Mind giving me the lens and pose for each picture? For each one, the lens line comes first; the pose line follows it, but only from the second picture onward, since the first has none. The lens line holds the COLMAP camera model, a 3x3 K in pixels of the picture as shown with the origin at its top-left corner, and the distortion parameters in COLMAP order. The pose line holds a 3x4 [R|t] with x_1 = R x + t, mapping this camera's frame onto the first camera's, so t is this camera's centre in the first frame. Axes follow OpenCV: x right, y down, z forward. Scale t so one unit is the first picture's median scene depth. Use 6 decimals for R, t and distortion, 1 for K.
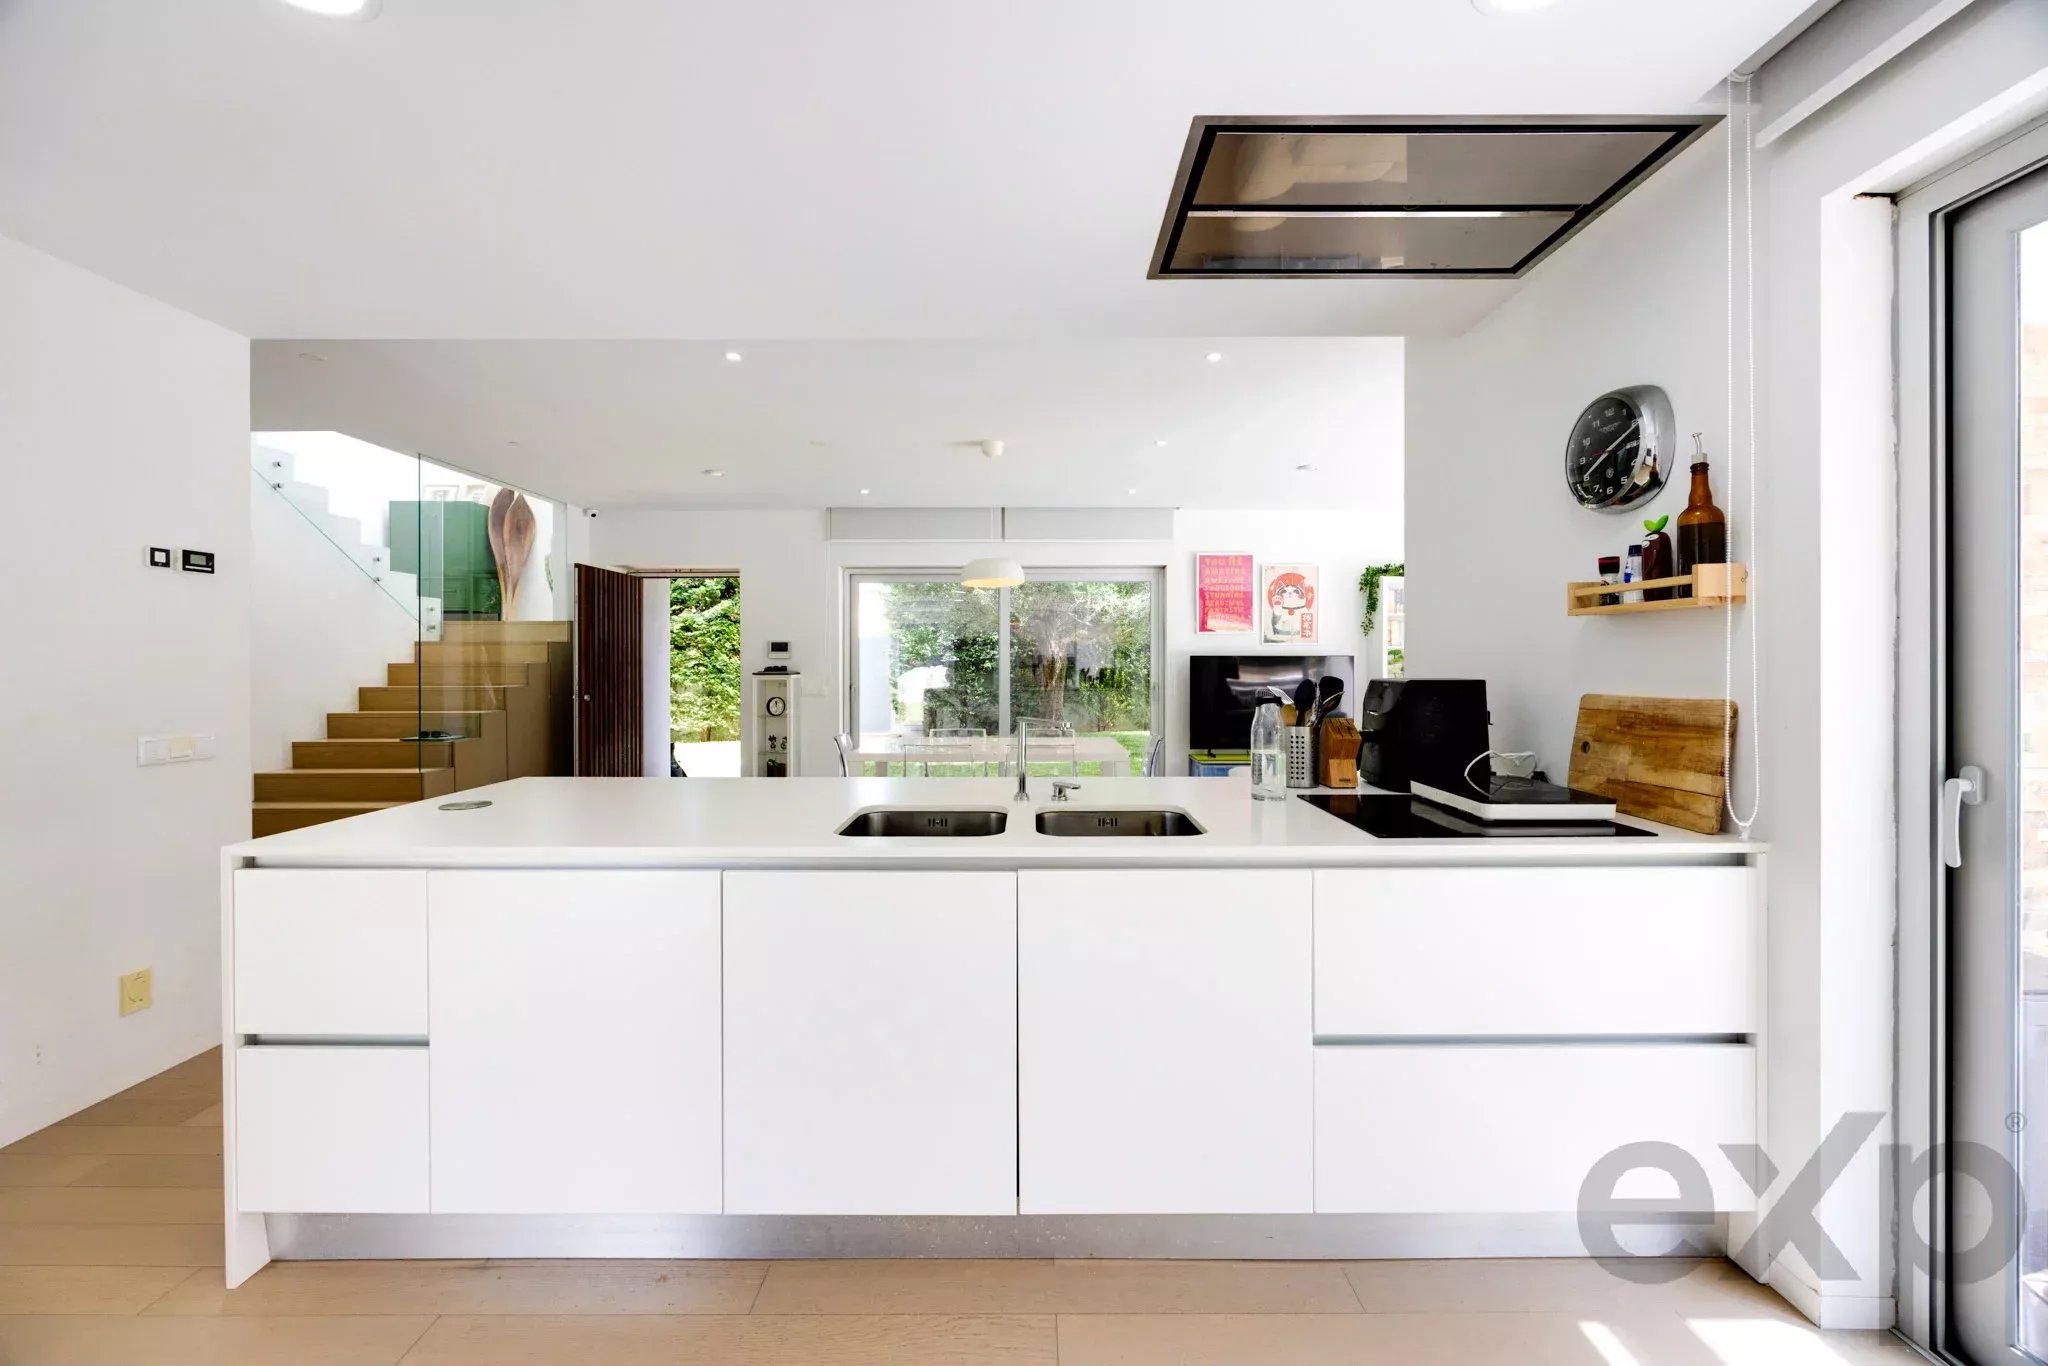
lens RADIAL K [[785.0, 0, 1042.0], [0, 785.0, 664.7], [0, 0, 1]] dist [-0.006725, -0.000038]
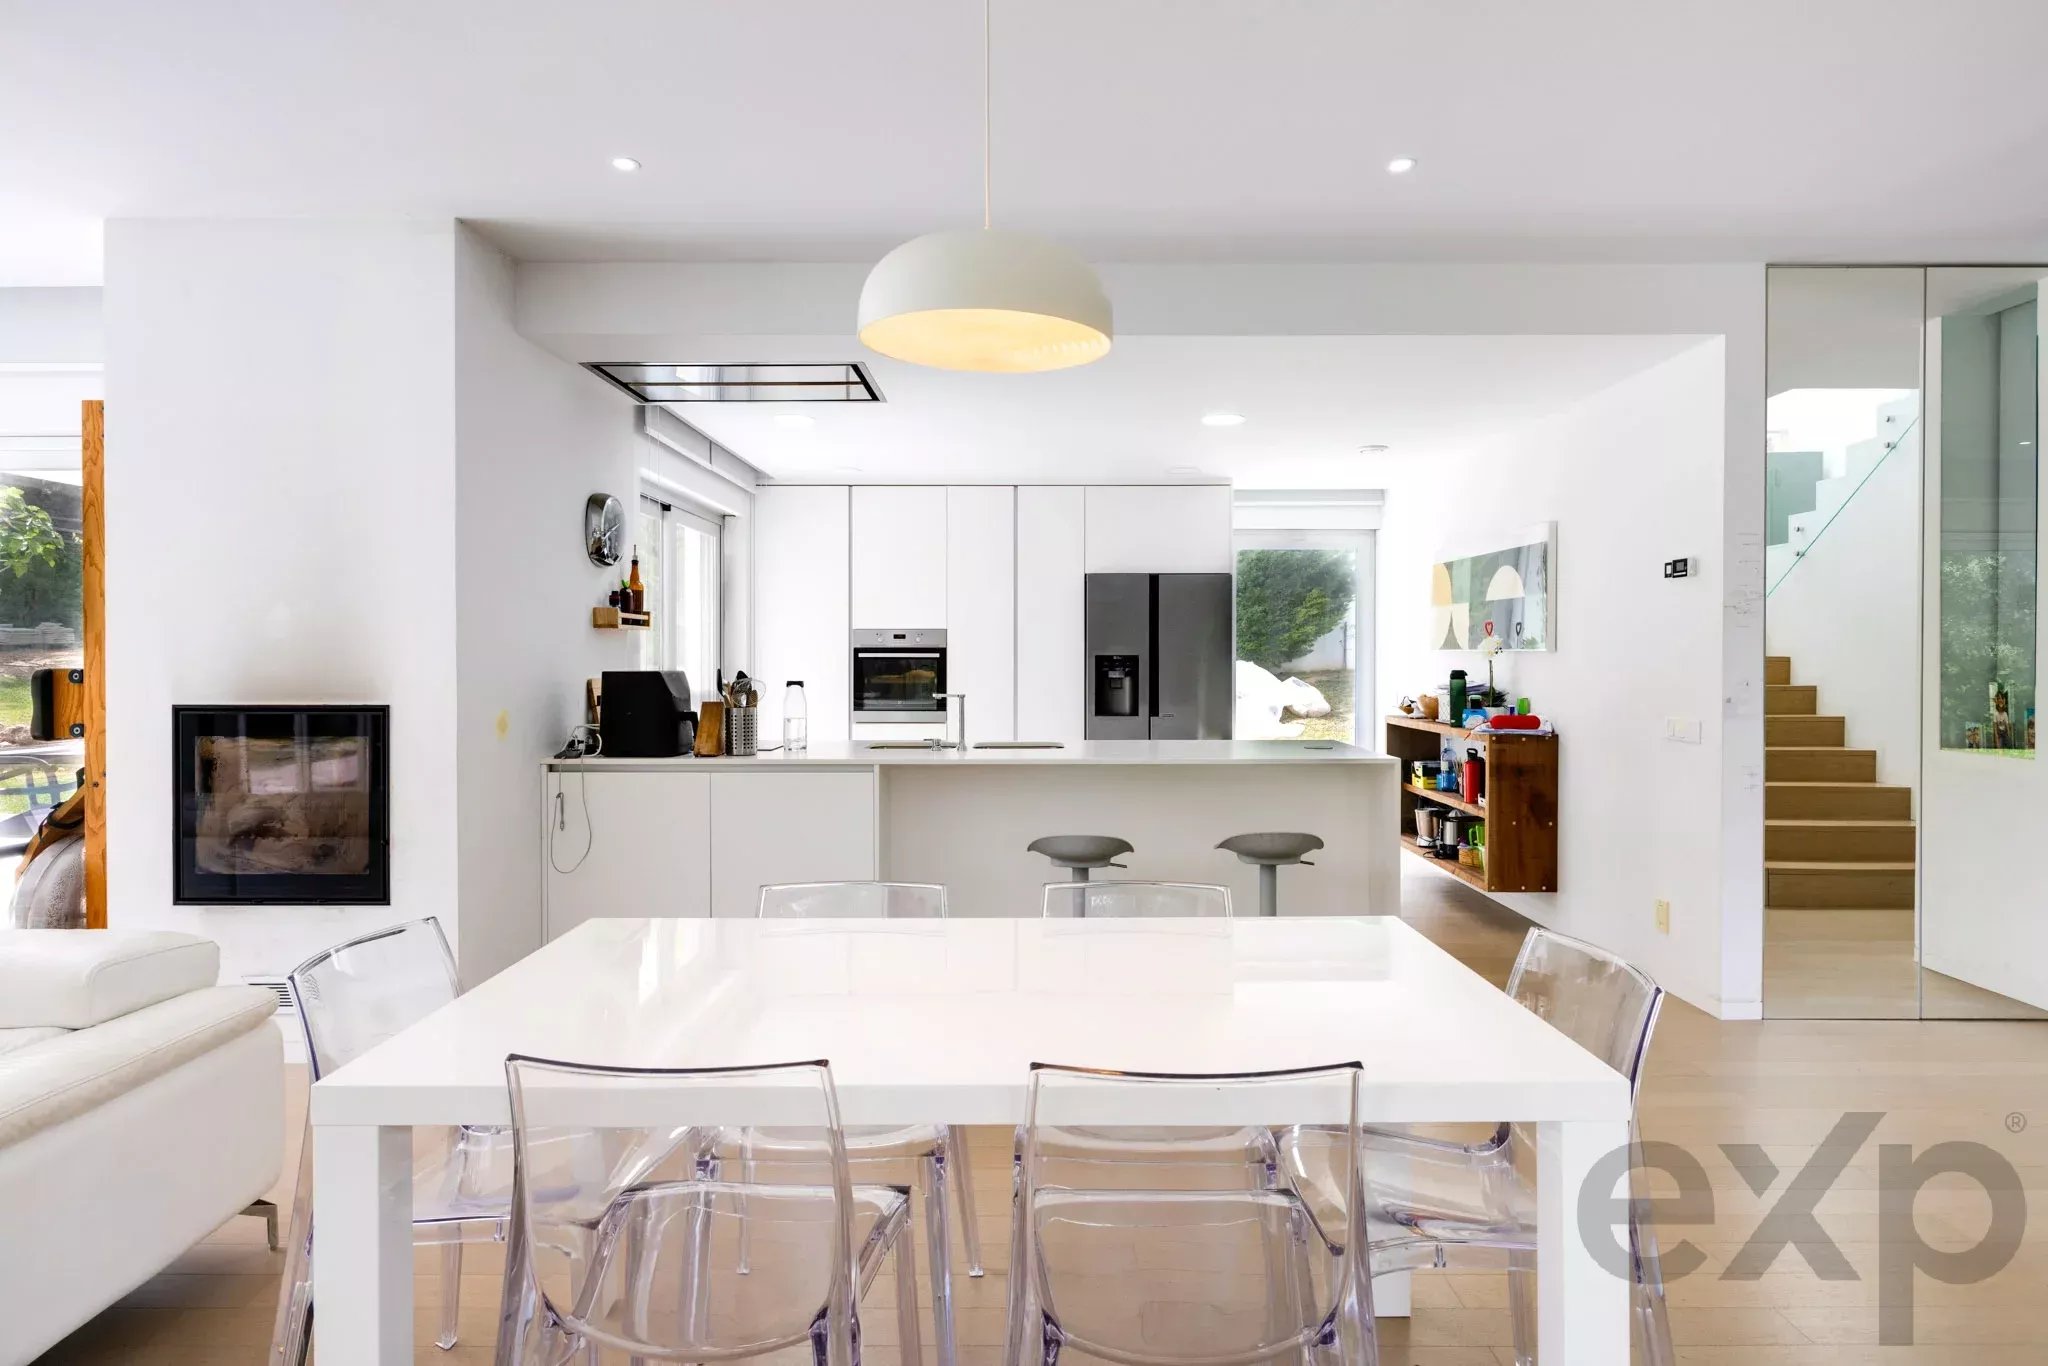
lens RADIAL K [[1157.2, 0, 1023.5], [0, 1157.2, 685.6], [0, 0, 1]] dist [0.004915, -0.002485]
pose [[-0.999914, 0.002226, 0.012917, -0.054637], [0.002616, 0.999538, 0.030295, -0.005480], [-0.012843, 0.030327, -0.999458, 1.049441]]
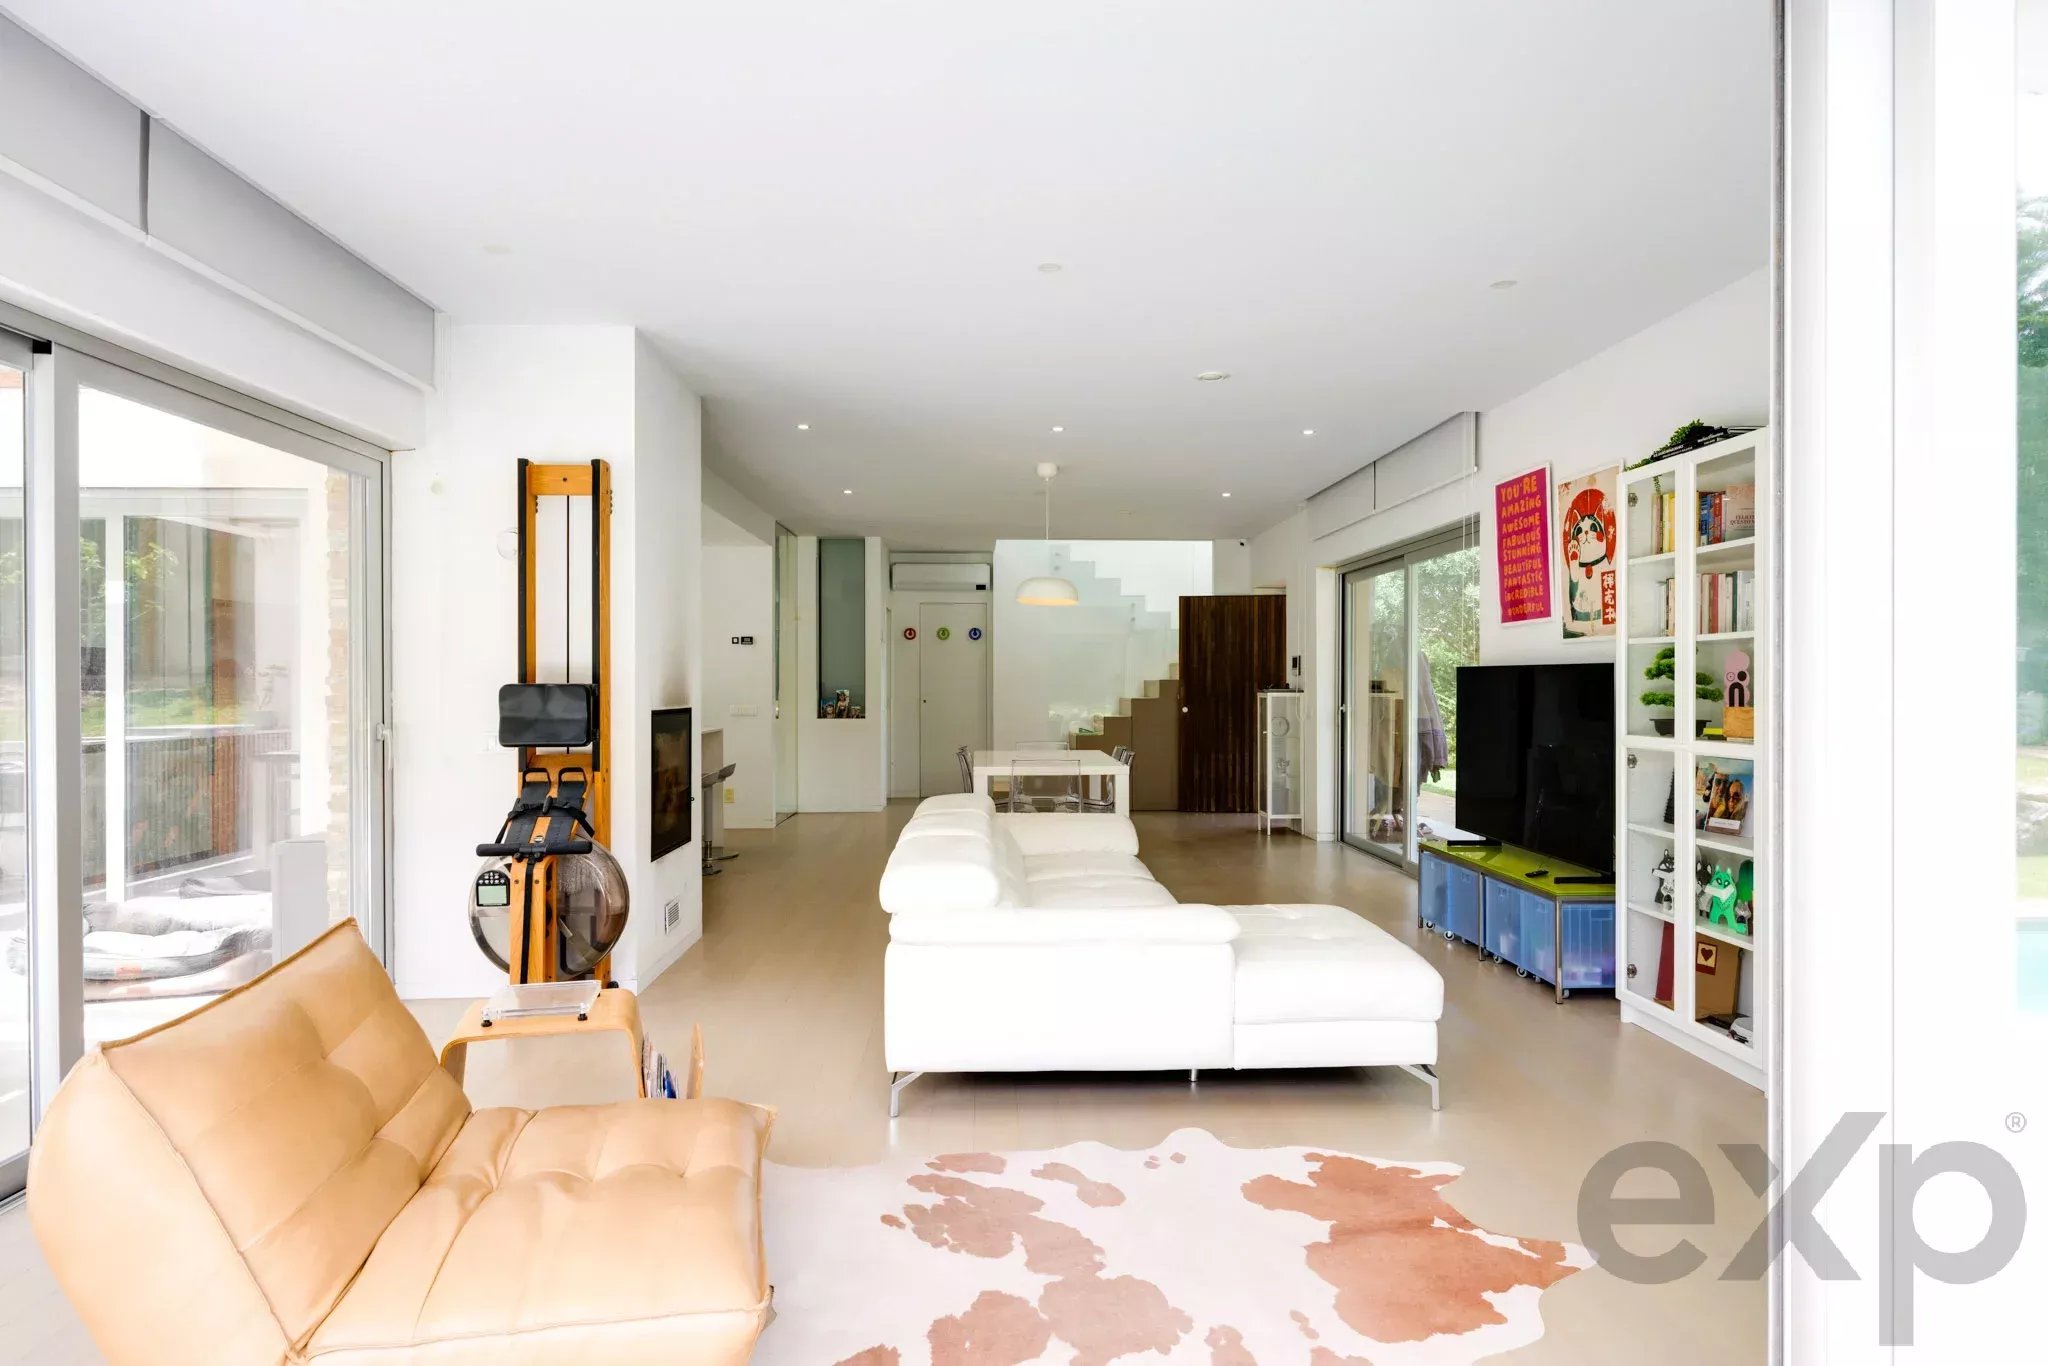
lens RADIAL K [[1157.2, 0, 1023.5], [0, 1157.2, 685.6], [0, 0, 1]] dist [0.004915, -0.002485]
pose [[0.030965, 0.003948, -0.999513, 1.122401], [-0.004763, 0.999981, 0.003802, 0.000436], [0.999509, 0.004643, 0.030983, 0.711643]]
